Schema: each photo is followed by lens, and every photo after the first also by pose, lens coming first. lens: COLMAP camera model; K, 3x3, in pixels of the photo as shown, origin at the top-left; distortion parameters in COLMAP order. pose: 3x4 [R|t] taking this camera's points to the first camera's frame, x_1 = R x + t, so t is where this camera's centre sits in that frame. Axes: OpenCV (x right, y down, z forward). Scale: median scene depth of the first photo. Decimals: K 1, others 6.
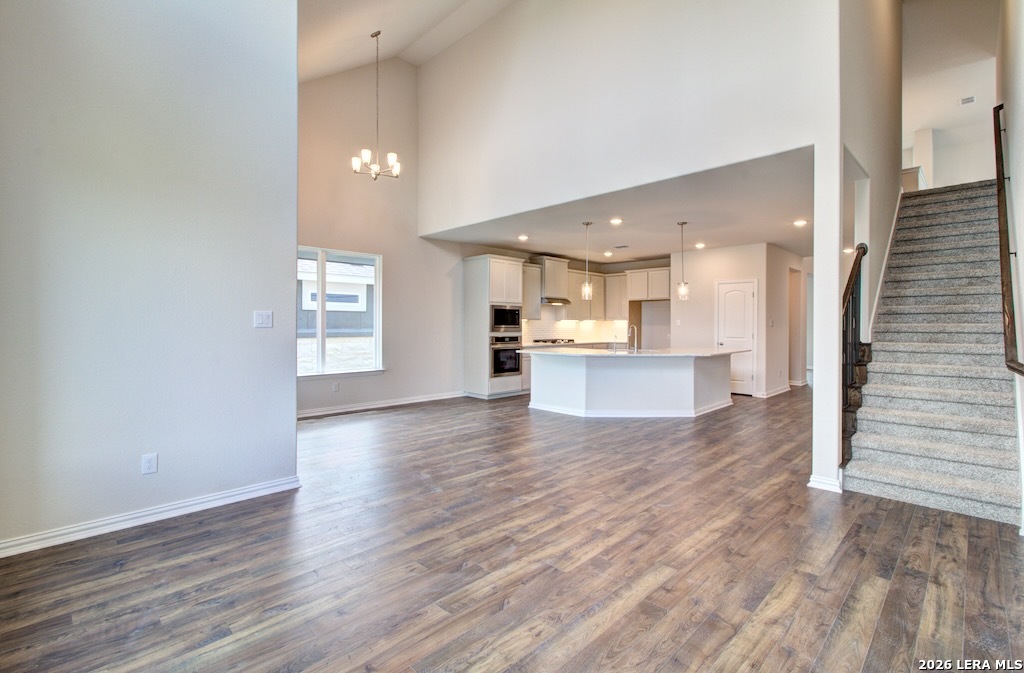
lens RADIAL K [[474.8, 0, 515.8], [0, 474.8, 321.7], [0, 0, 1]] dist [-0.000926, -0.000016]
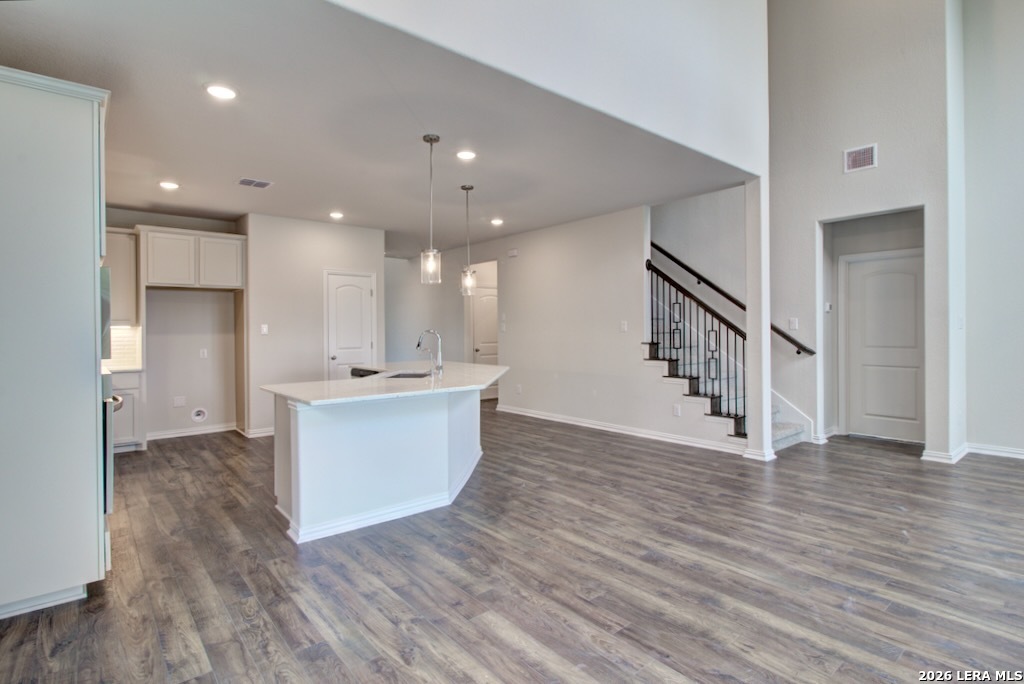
lens RADIAL K [[513.1, 0, 515.5], [0, 513.1, 331.8], [0, 0, 1]] dist [-0.004421, -0.000813]
pose [[0.093341, -0.010746, 0.995576, -0.324548], [0.007001, 0.999924, 0.010137, 0.001528], [-0.995610, 0.006024, 0.093409, 0.677662]]
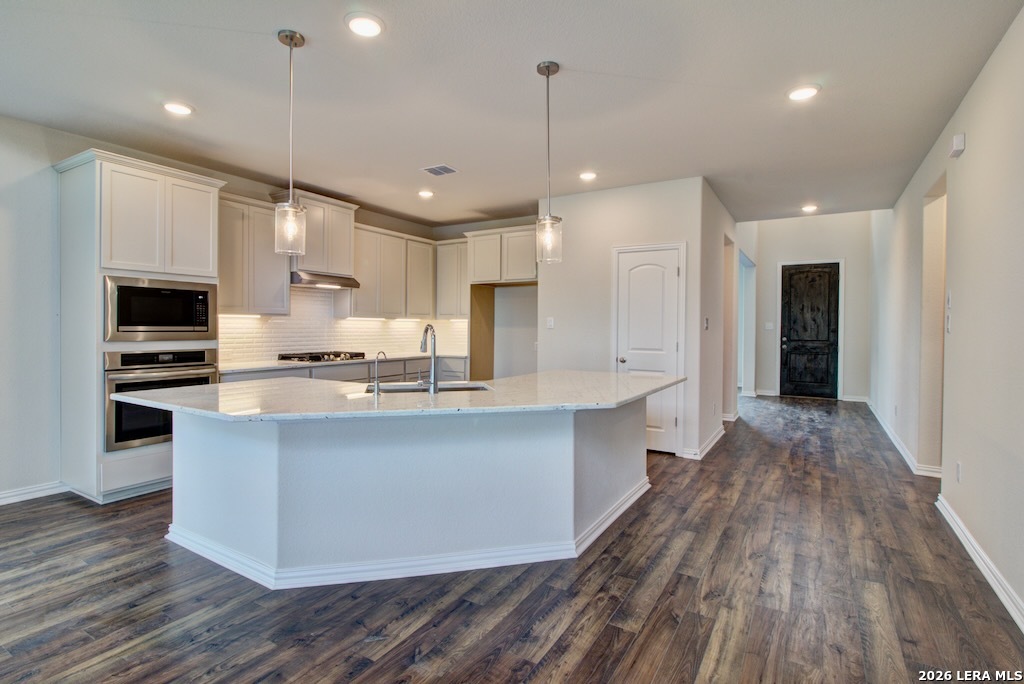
lens RADIAL K [[509.8, 0, 506.5], [0, 509.8, 326.3], [0, 0, 1]] dist [0.003760, -0.000409]
pose [[0.976336, 0.001958, 0.216252, 0.178379], [-0.002998, 0.999985, 0.004479, 0.004847], [-0.216240, -0.005022, 0.976327, 0.466315]]
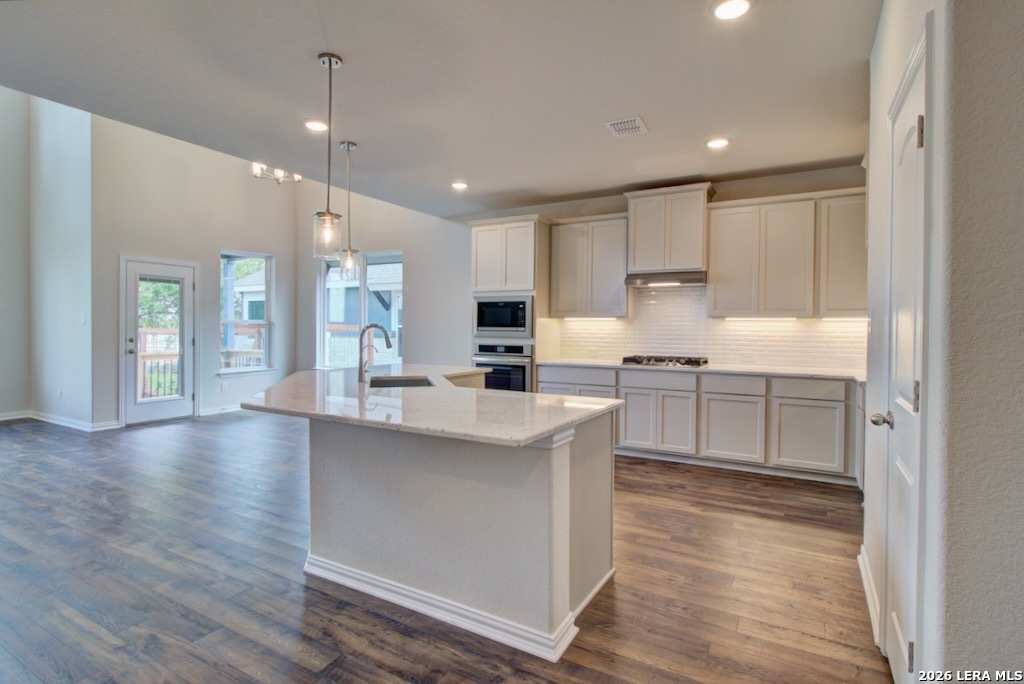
lens RADIAL K [[509.8, 0, 506.5], [0, 509.8, 326.3], [0, 0, 1]] dist [0.003760, -0.000409]
pose [[0.235286, -0.001169, -0.971925, 0.626564], [-0.000376, 0.999999, -0.001294, 0.007123], [0.971926, 0.000670, 0.235286, 0.824871]]
